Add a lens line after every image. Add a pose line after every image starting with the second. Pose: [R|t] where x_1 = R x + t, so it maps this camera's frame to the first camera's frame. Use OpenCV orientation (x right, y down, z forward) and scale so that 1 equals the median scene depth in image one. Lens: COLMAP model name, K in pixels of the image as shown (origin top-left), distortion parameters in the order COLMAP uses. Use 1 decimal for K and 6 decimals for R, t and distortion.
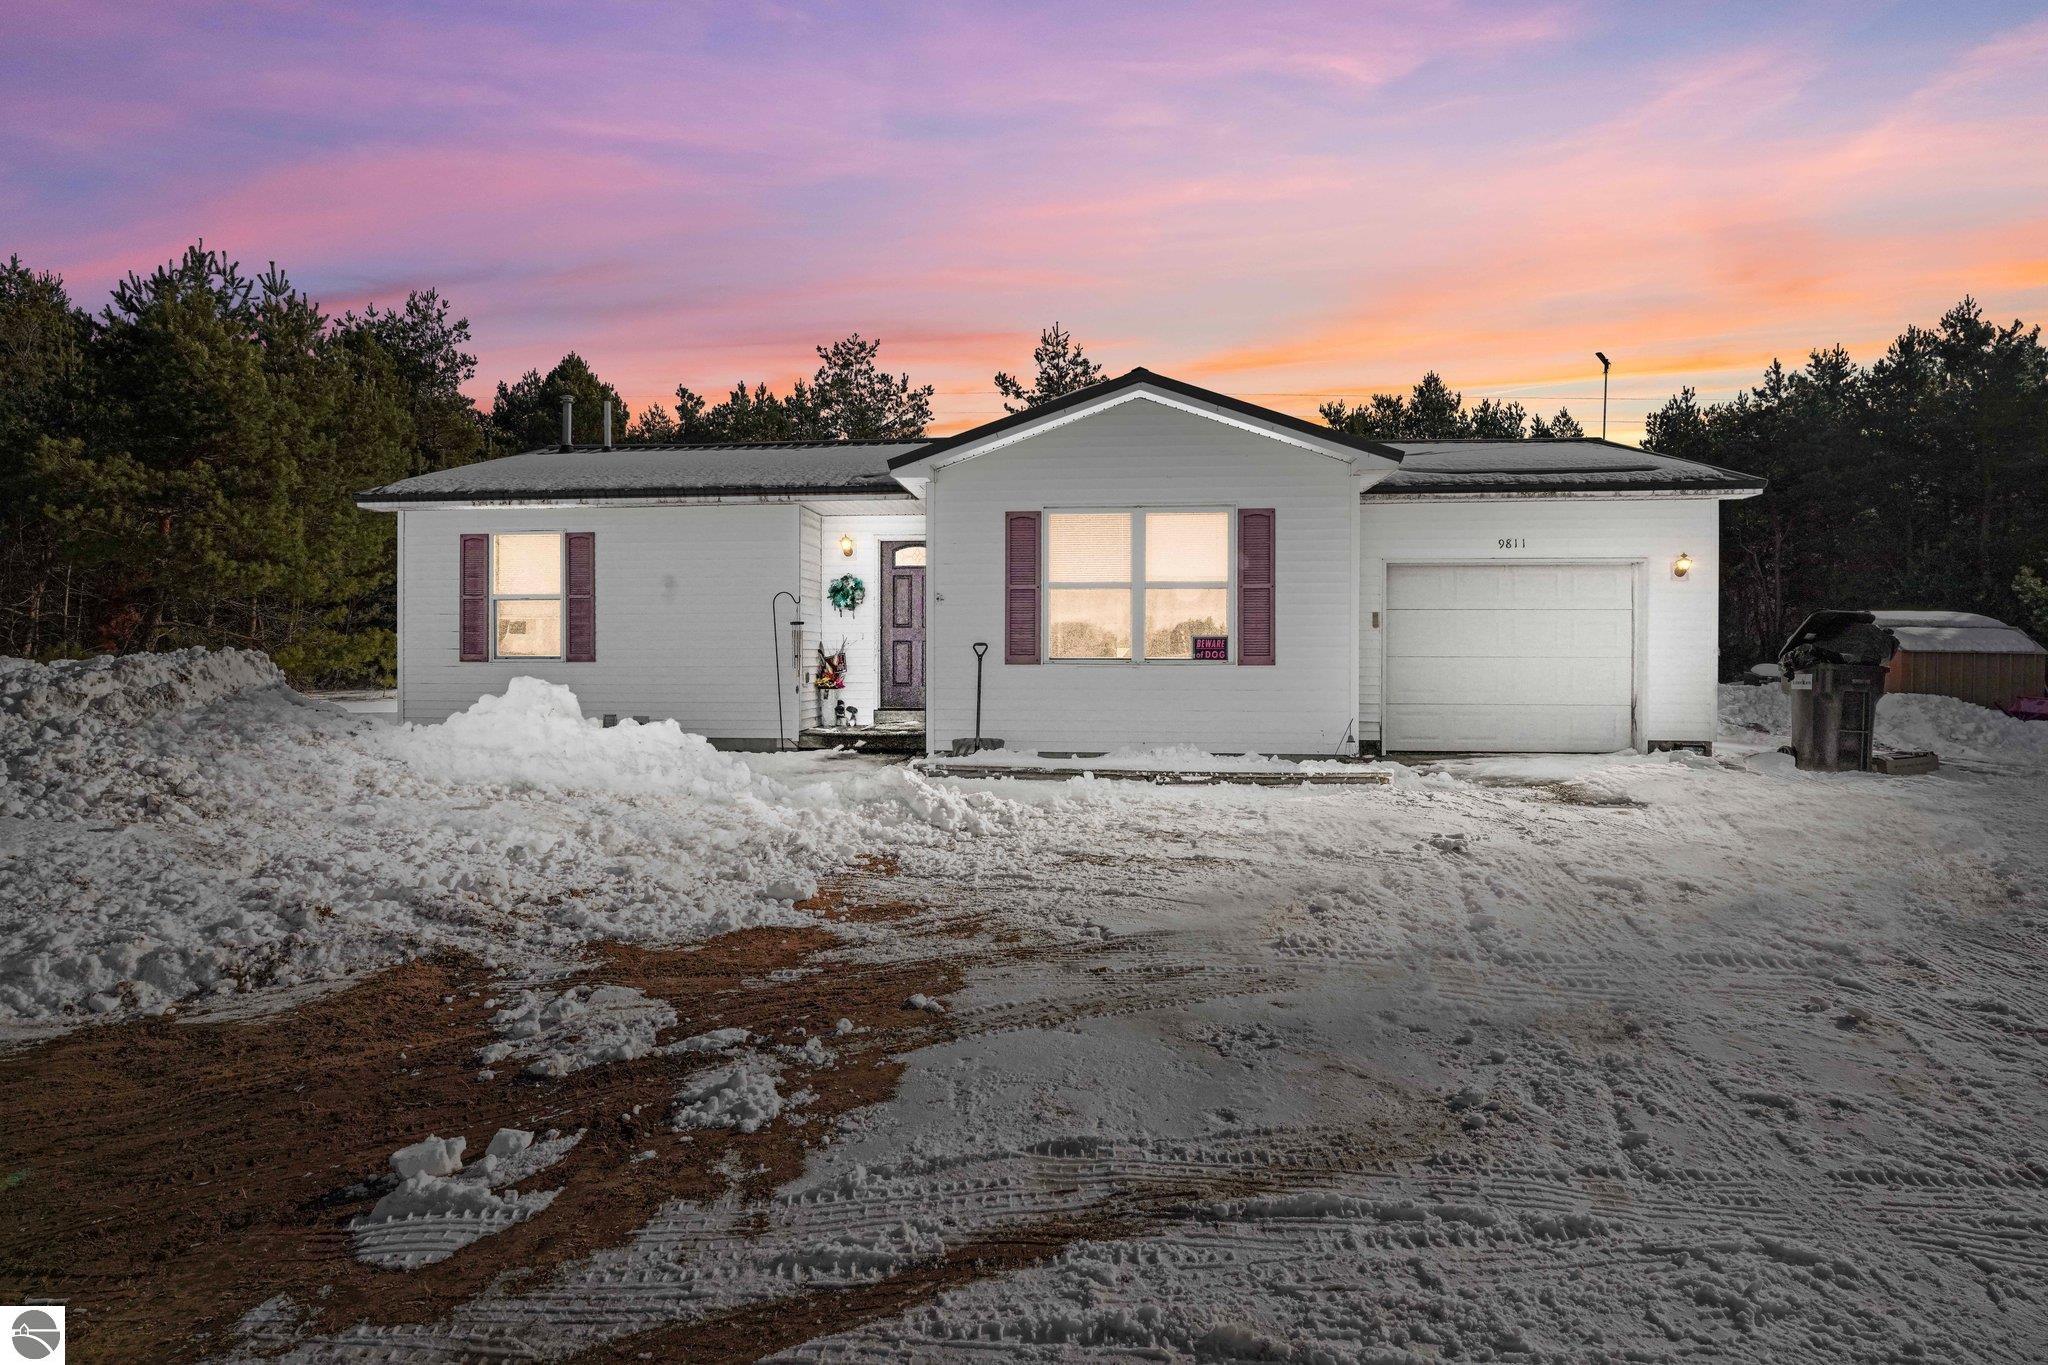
lens RADIAL K [[995.7, 0, 1024.0], [0, 995.7, 682.5], [0, 0, 1]] dist [-0.001019, 0.000141]
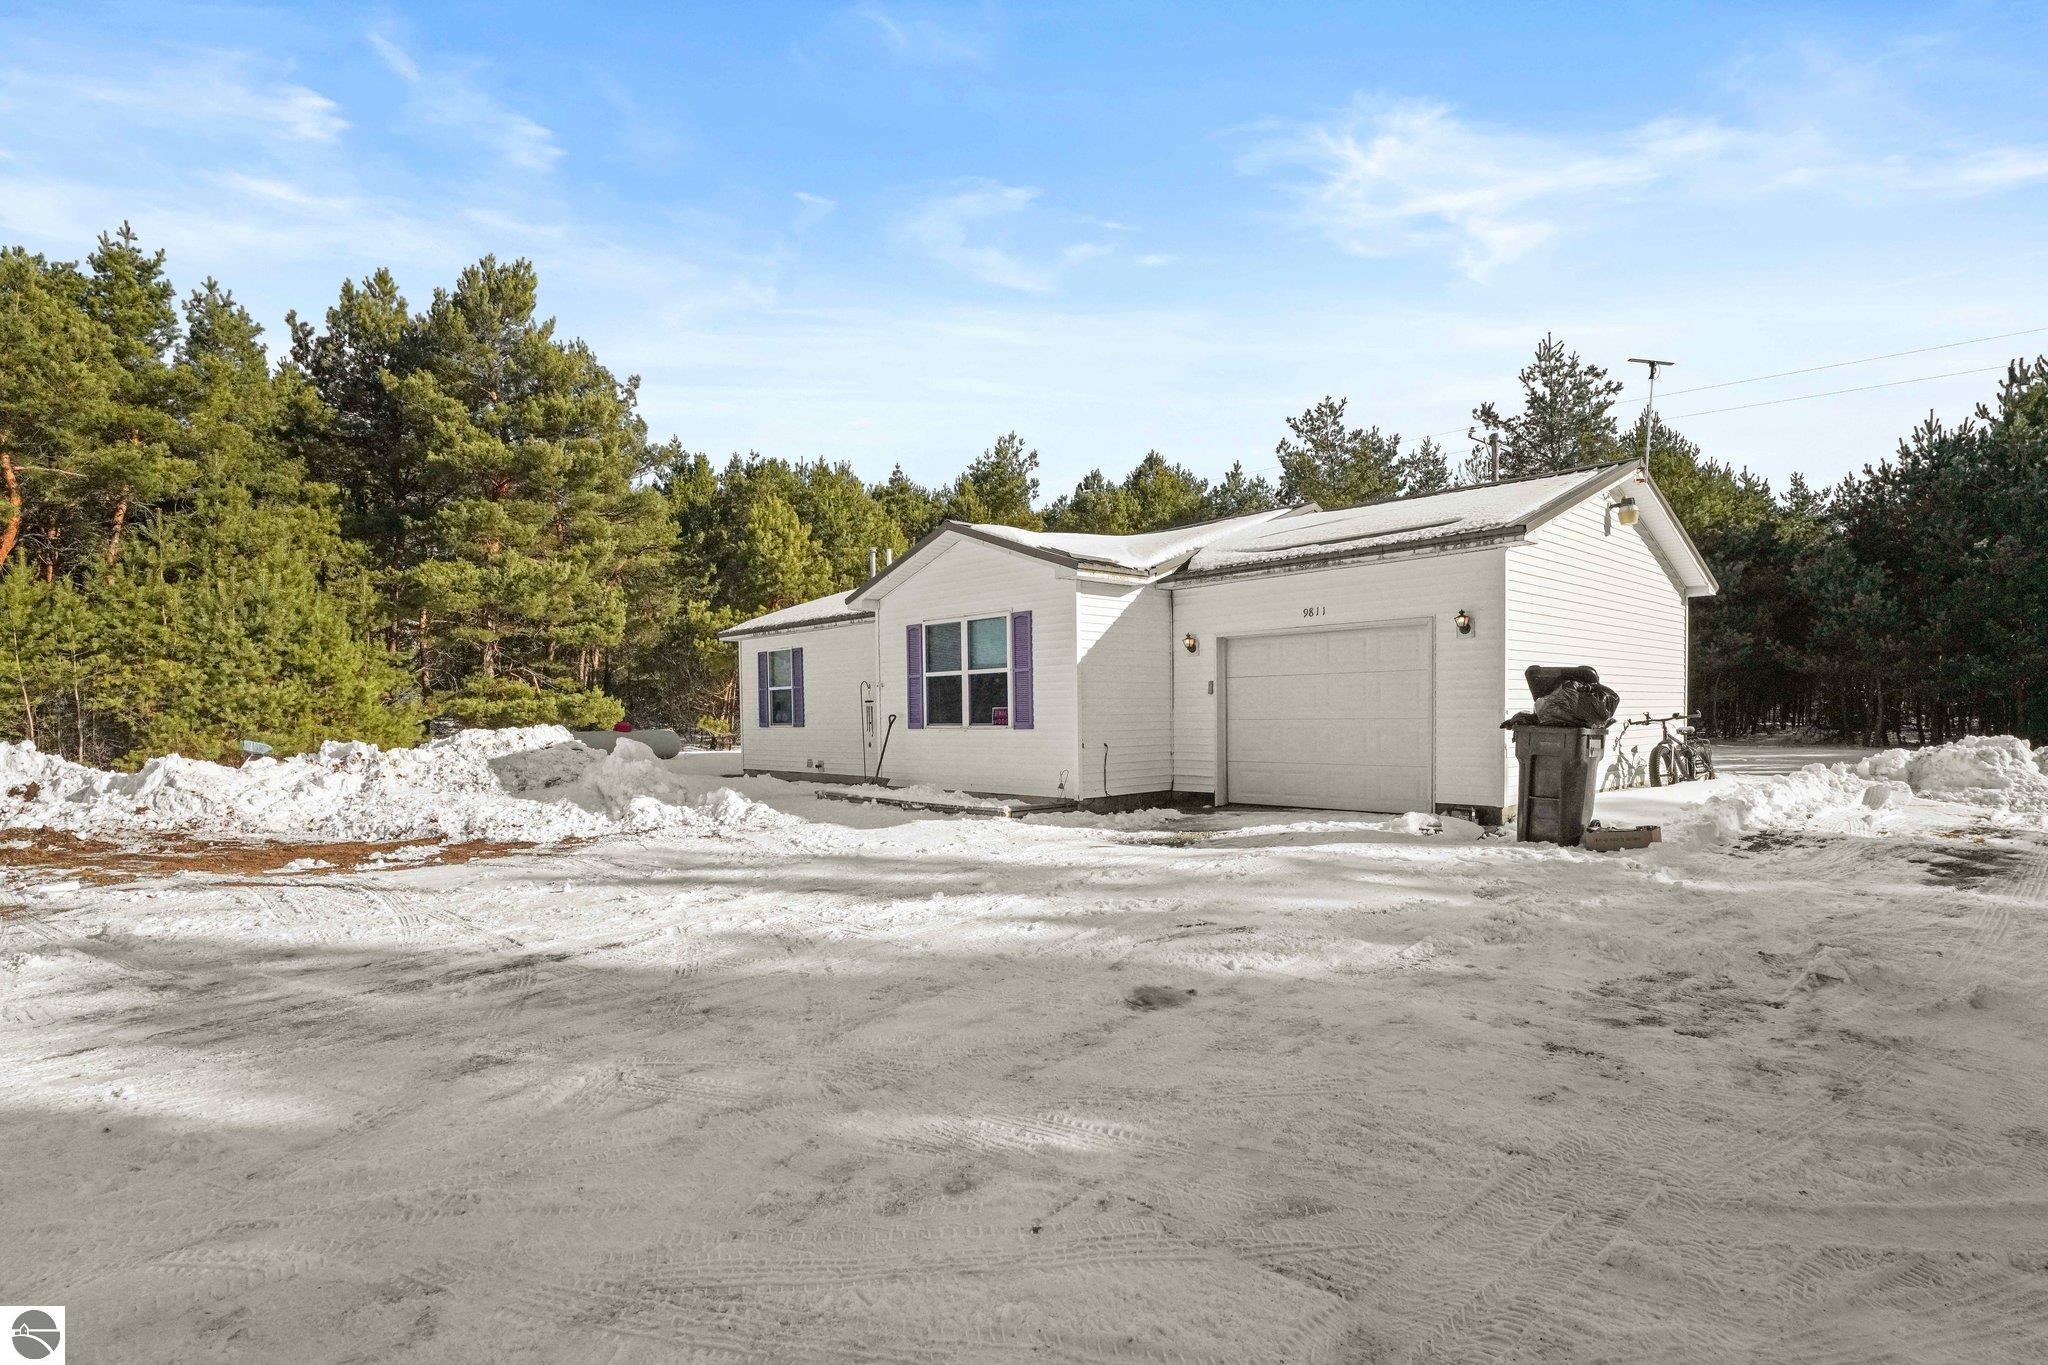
lens RADIAL K [[1047.9, 0, 1017.6], [0, 1047.9, 736.5], [0, 0, 1]] dist [-0.004967, -0.000450]
pose [[0.747481, 0.001181, -0.664282, 0.621560], [-0.000706, 0.999999, 0.000983, -0.004885], [0.664282, -0.000266, 0.747482, -0.027398]]
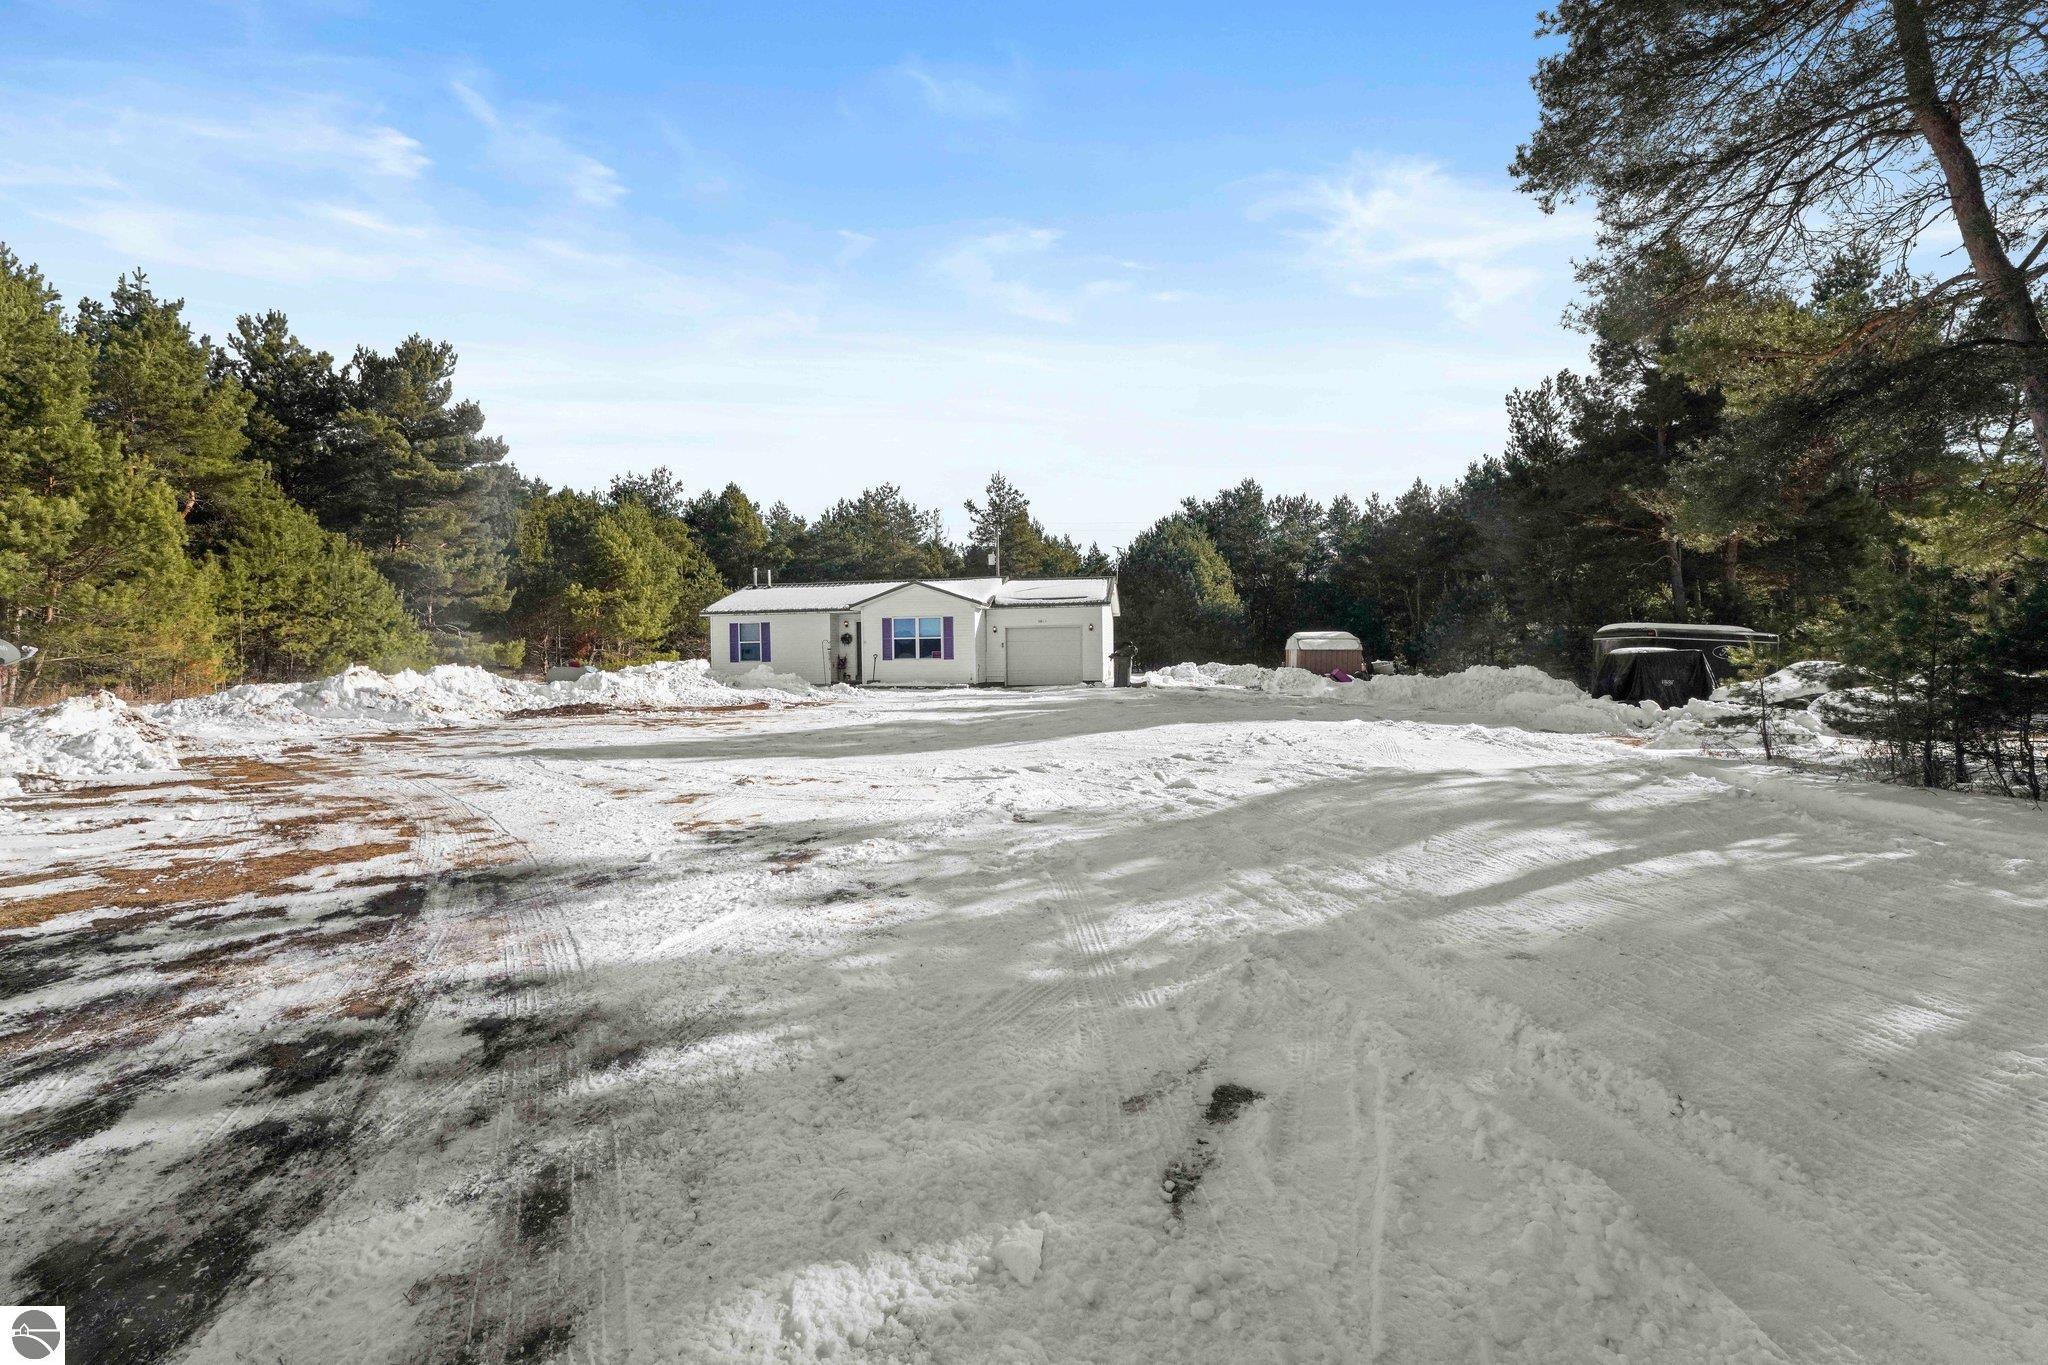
lens RADIAL K [[862.8, 0, 1025.3], [0, 862.8, 677.2], [0, 0, 1]] dist [0.000681, -0.000191]
pose [[0.996979, -0.014687, -0.076272, 0.405074], [0.014618, 0.999892, -0.001472, 0.030227], [0.076286, 0.000353, 0.997086, -1.150213]]
